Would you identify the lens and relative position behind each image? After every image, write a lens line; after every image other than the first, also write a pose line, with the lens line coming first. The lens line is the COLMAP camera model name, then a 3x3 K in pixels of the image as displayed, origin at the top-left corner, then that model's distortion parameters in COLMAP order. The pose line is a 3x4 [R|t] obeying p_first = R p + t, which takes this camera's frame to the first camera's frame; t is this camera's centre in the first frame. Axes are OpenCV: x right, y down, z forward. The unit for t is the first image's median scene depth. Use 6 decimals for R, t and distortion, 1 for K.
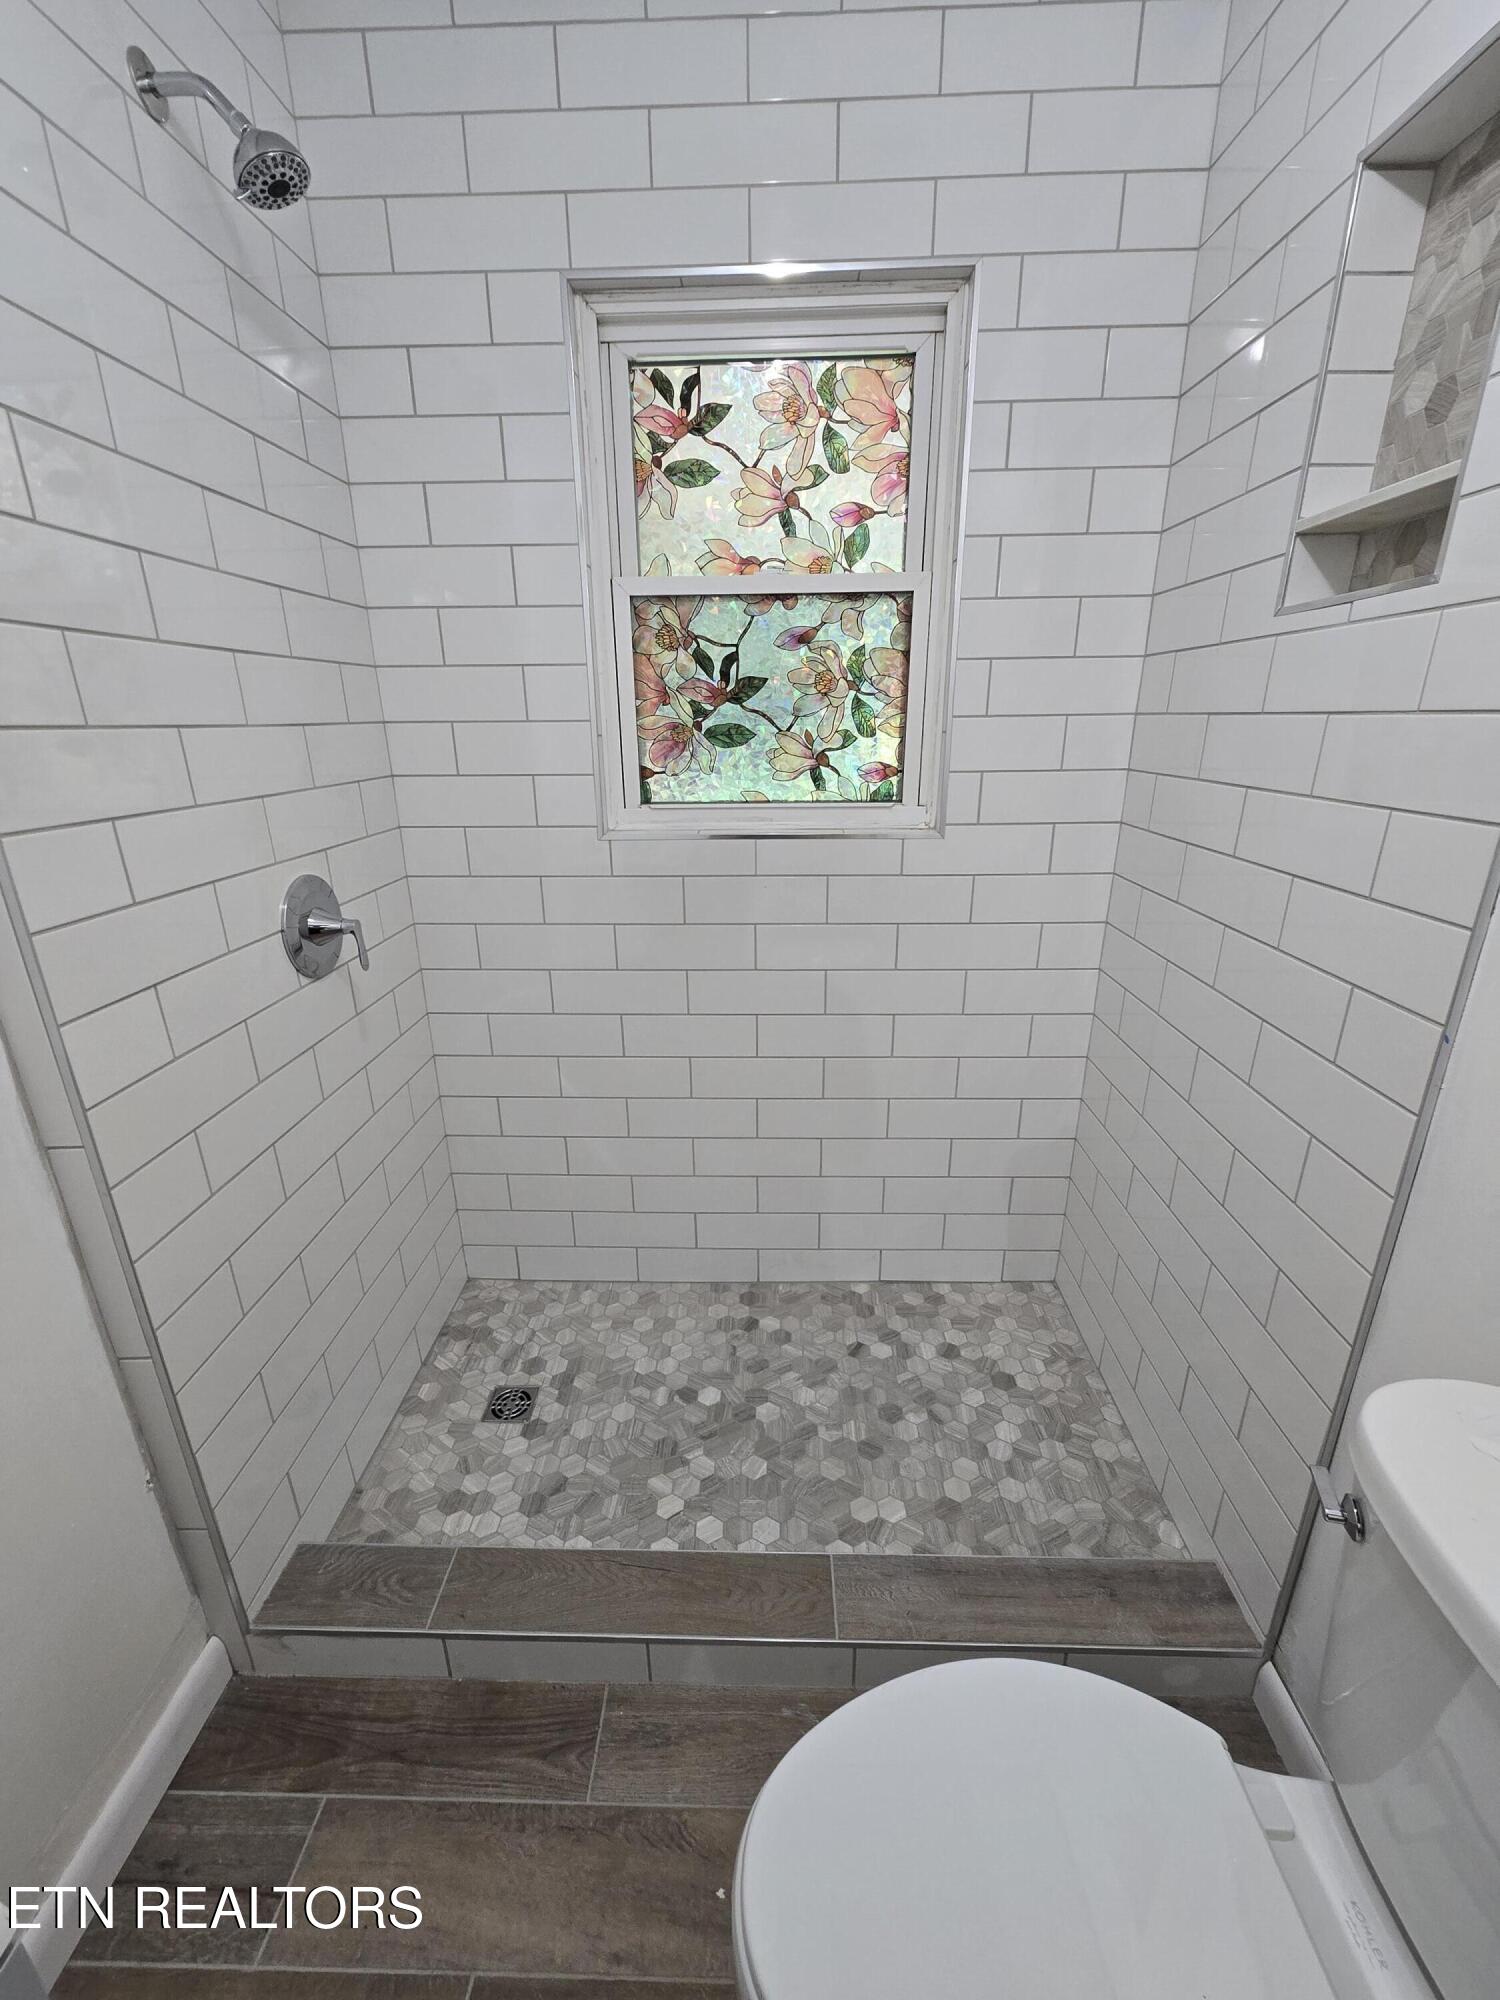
lens RADIAL K [[818.2, 0, 743.2], [0, 818.2, 1004.2], [0, 0, 1]] dist [-0.003646, 0.000841]
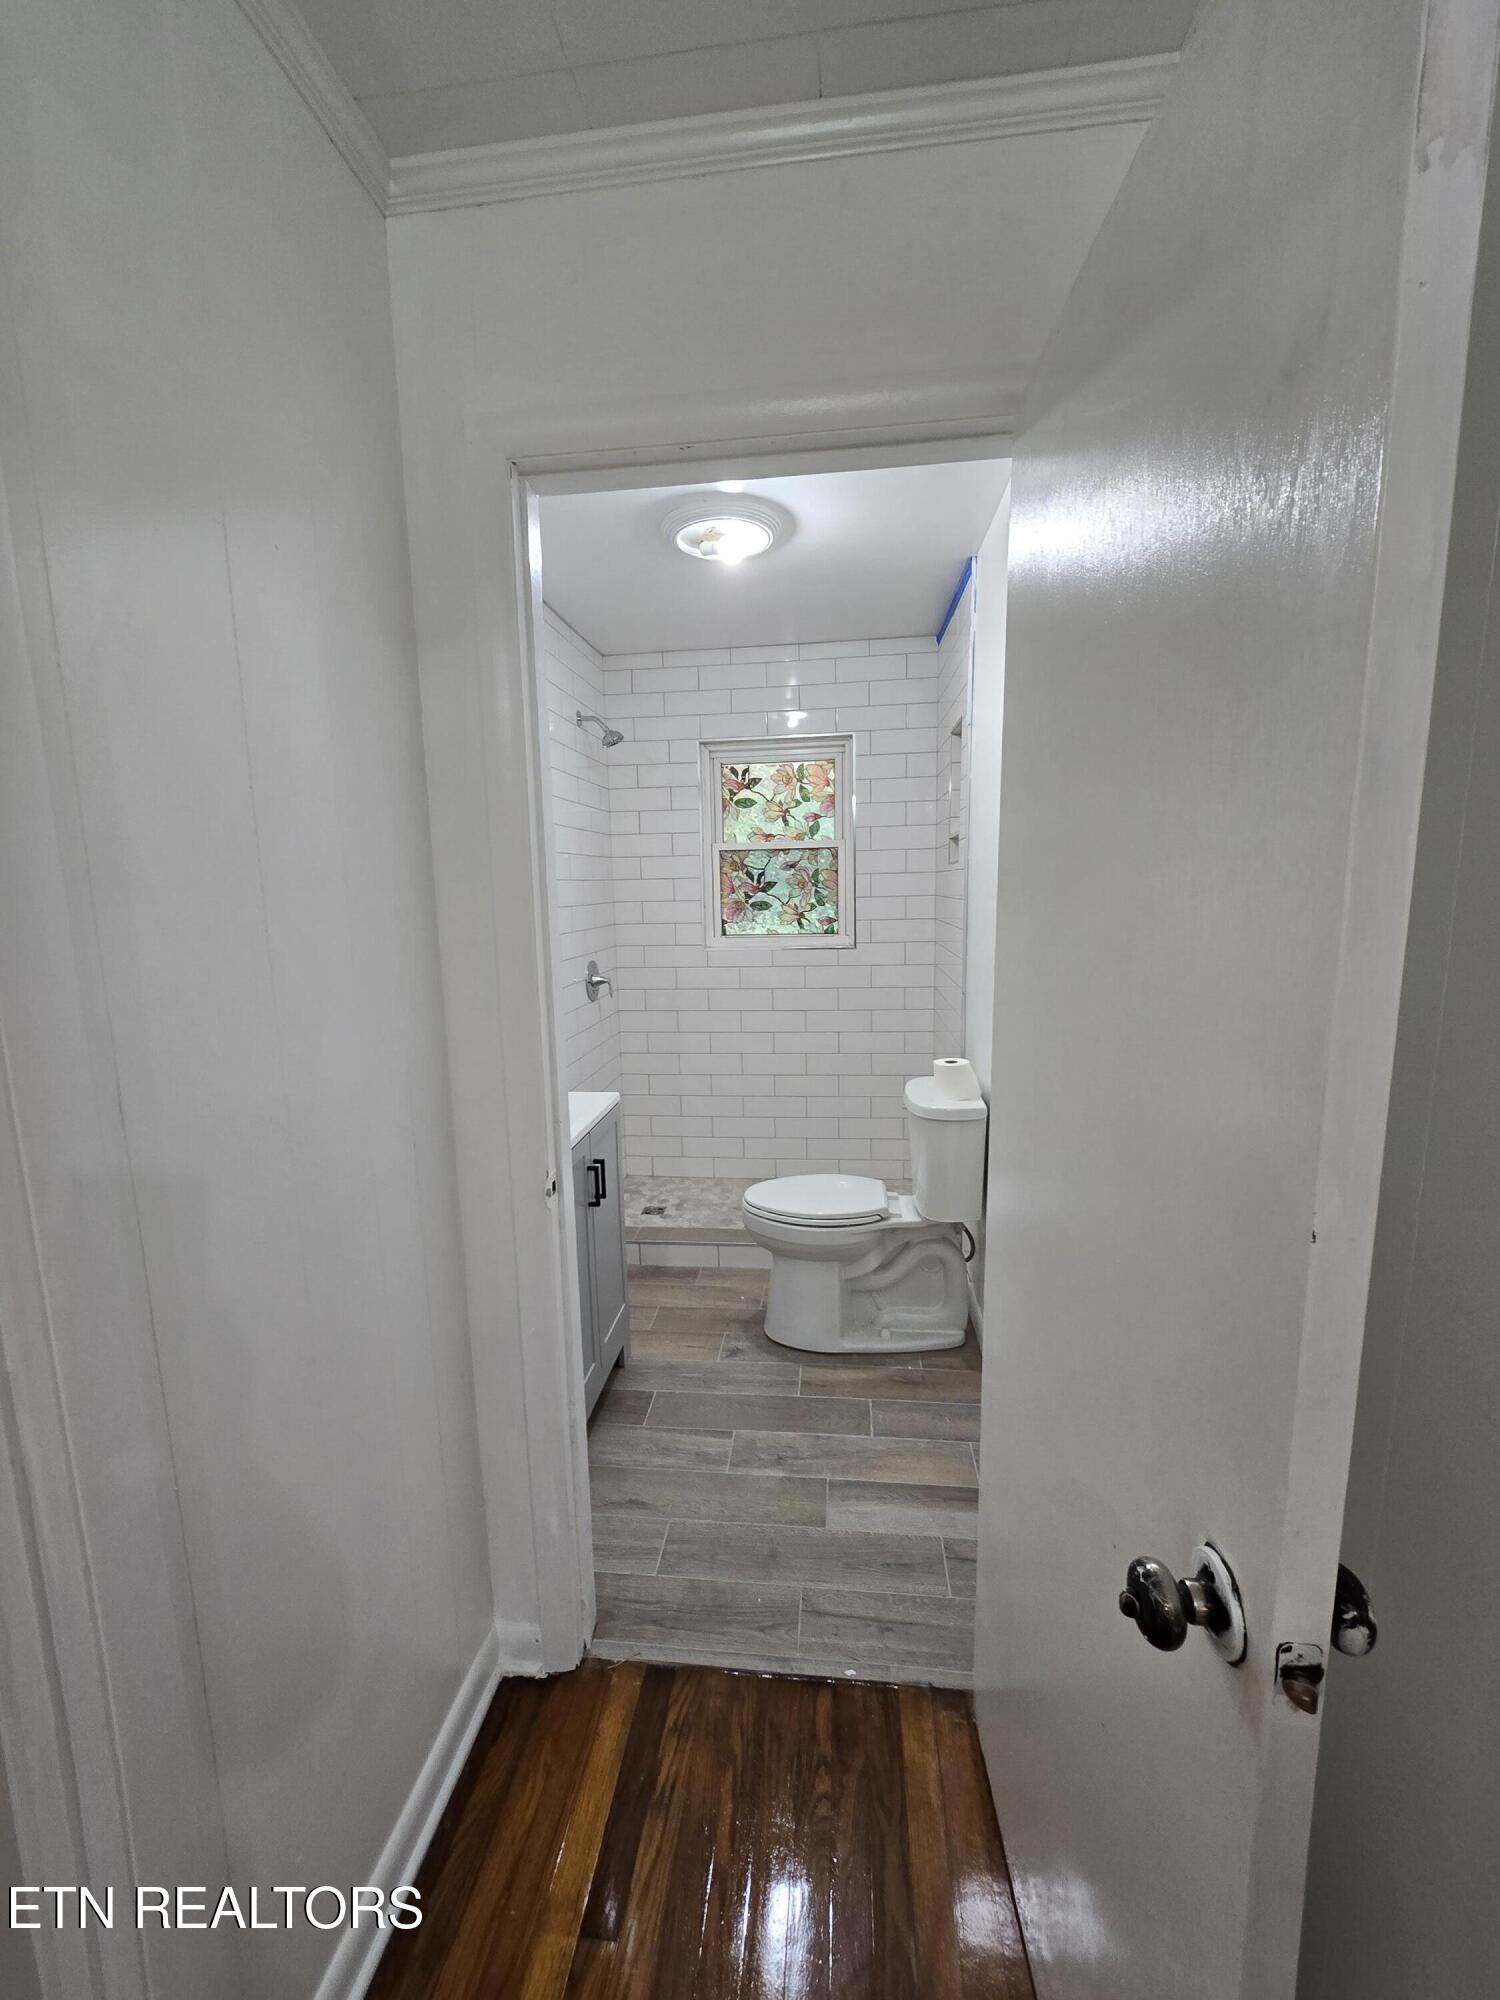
lens RADIAL K [[823.1, 0, 739.4], [0, 823.1, 1008.9], [0, 0, 1]] dist [-0.000660, 0.000401]
pose [[0.996163, 0.003092, -0.087460, 0.133185], [-0.018522, 0.984185, -0.176174, 0.383740], [0.085532, 0.177118, 0.980466, -1.284353]]
